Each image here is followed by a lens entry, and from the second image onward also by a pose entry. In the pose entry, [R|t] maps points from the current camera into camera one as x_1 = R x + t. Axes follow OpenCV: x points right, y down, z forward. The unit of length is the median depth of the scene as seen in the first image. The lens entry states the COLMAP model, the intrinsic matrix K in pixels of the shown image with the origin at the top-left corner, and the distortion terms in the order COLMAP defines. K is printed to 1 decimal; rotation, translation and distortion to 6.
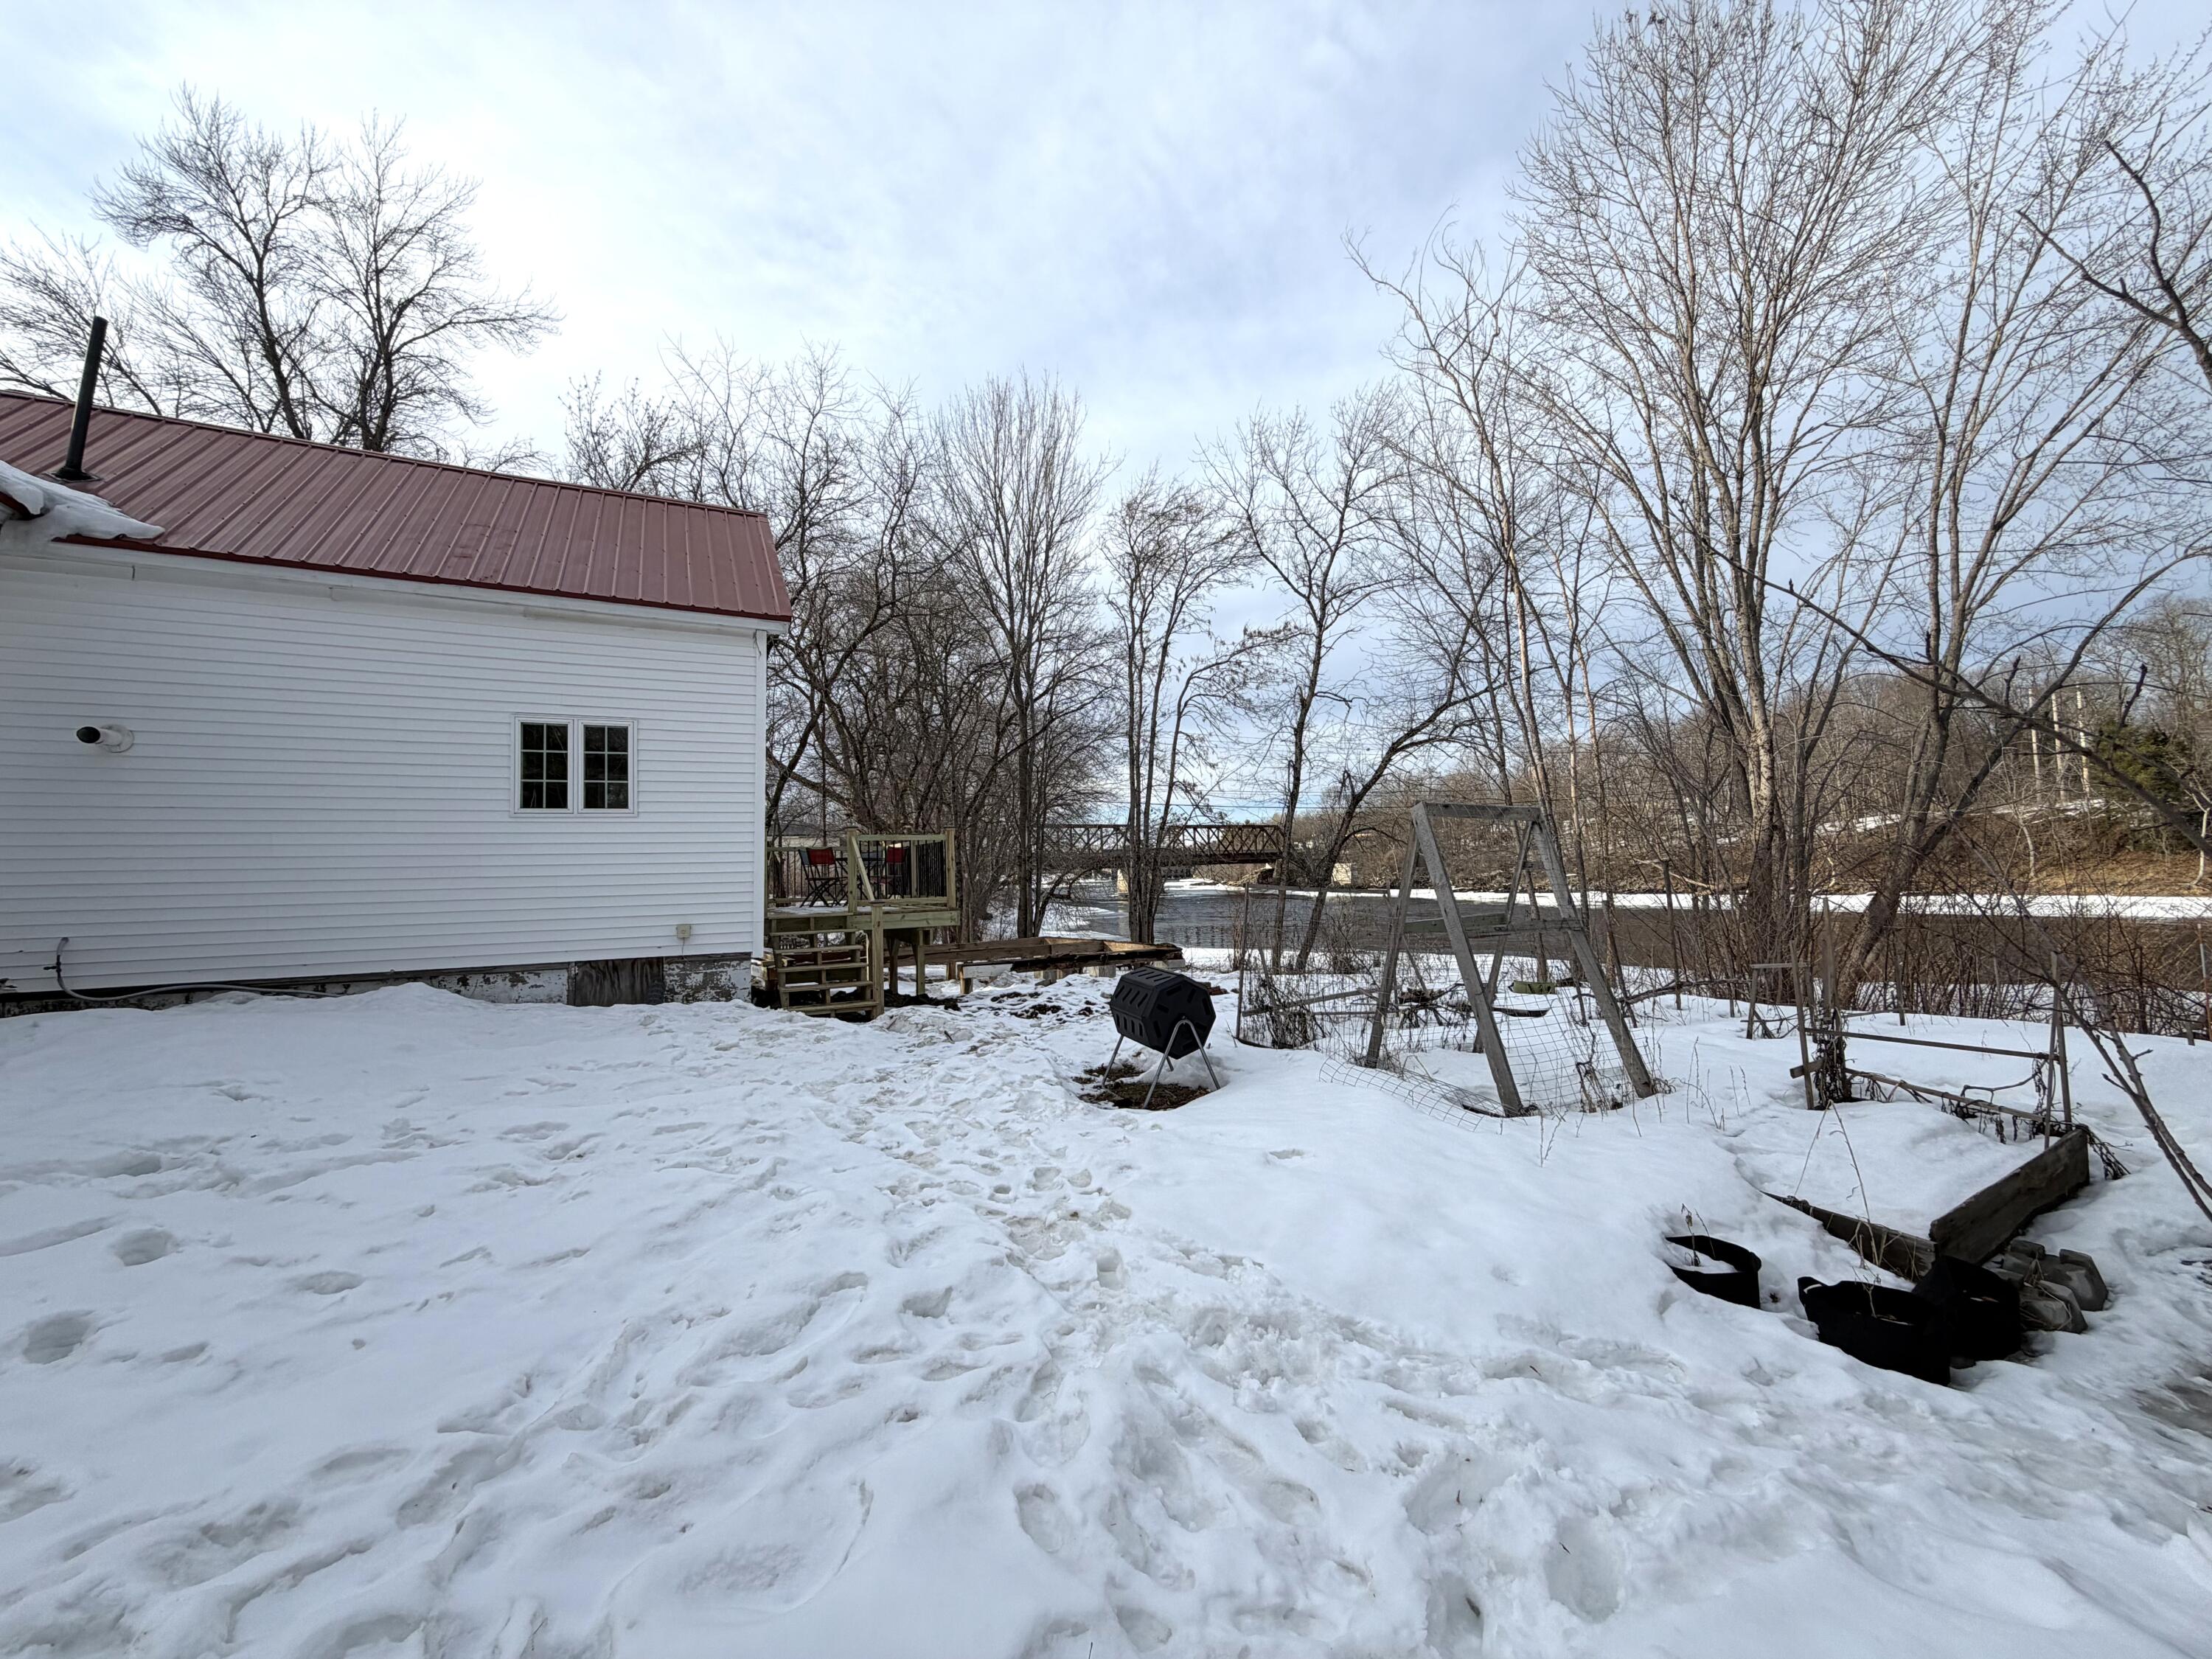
lens RADIAL K [[879.3, 0, 1100.4], [0, 879.3, 825.4], [0, 0, 1]] dist [-0.000143, -0.000814]
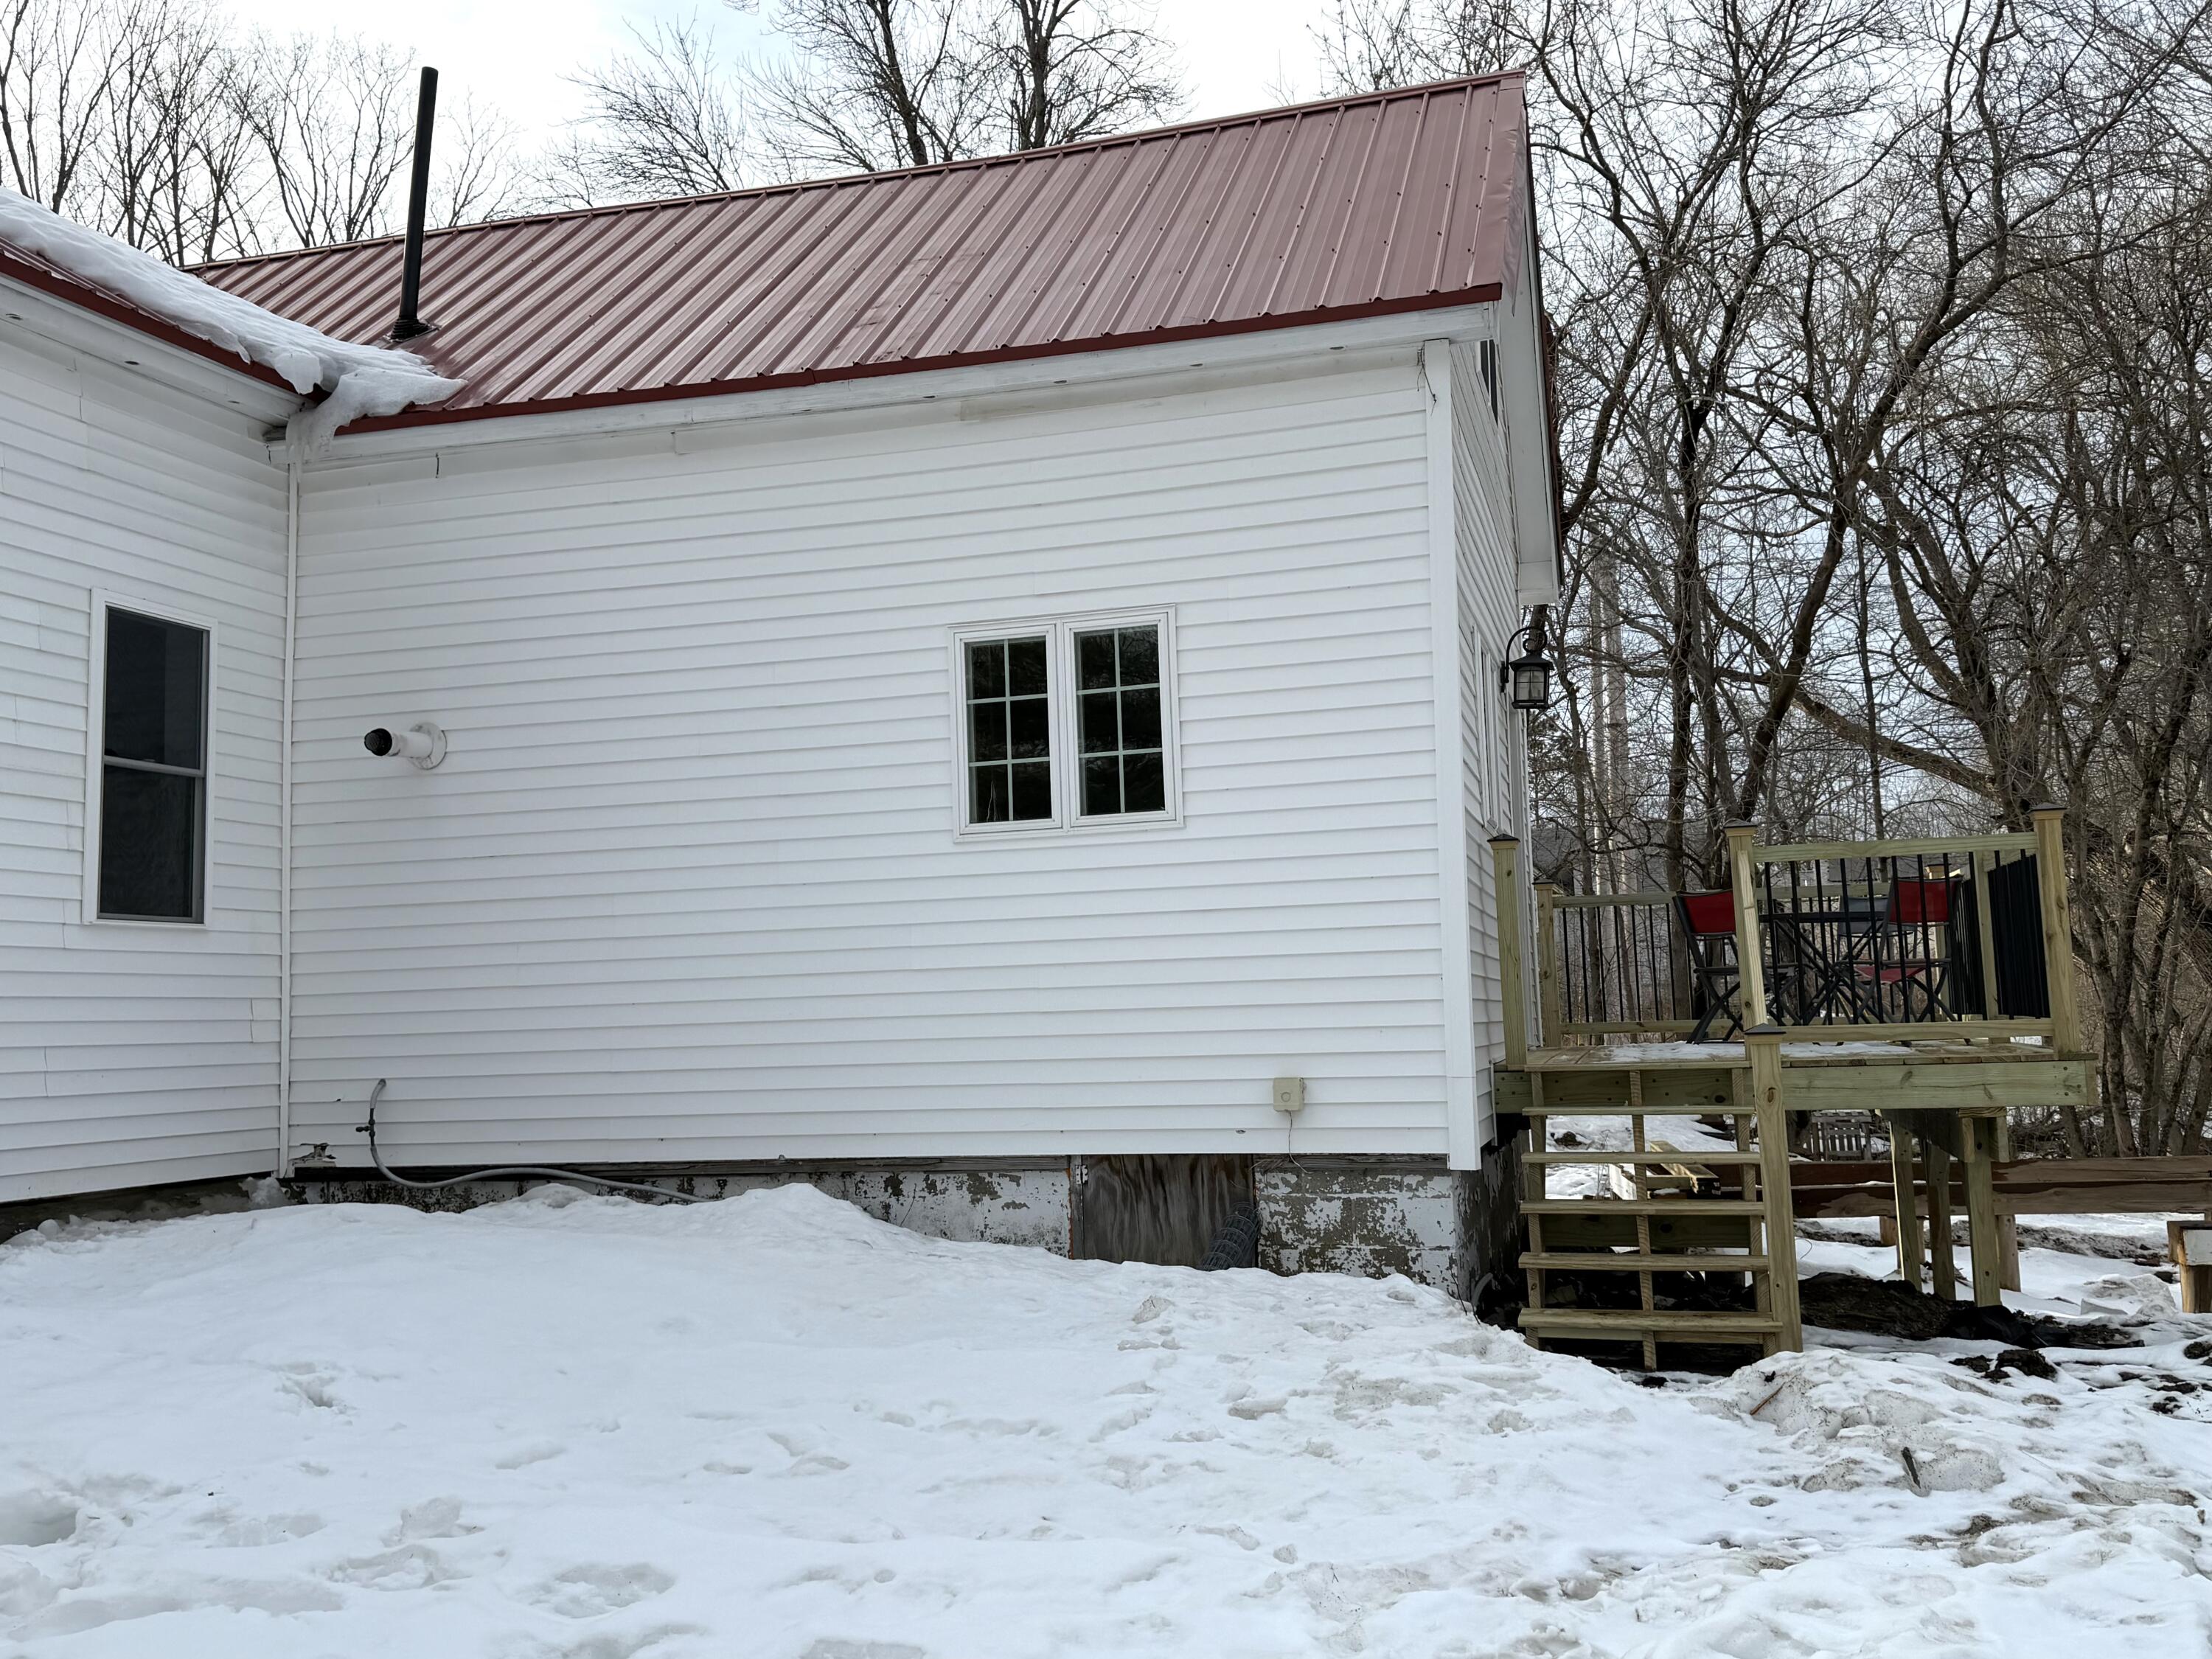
lens RADIAL K [[1928.7, 0, 1100.1], [0, 1928.7, 823.8], [0, 0, 1]] dist [0.136473, -0.250995]
pose [[0.734750, -0.063734, -0.675337, 0.092453], [0.051170, 0.997947, -0.038507, 0.024361], [0.676405, -0.006264, 0.736503, 0.281478]]
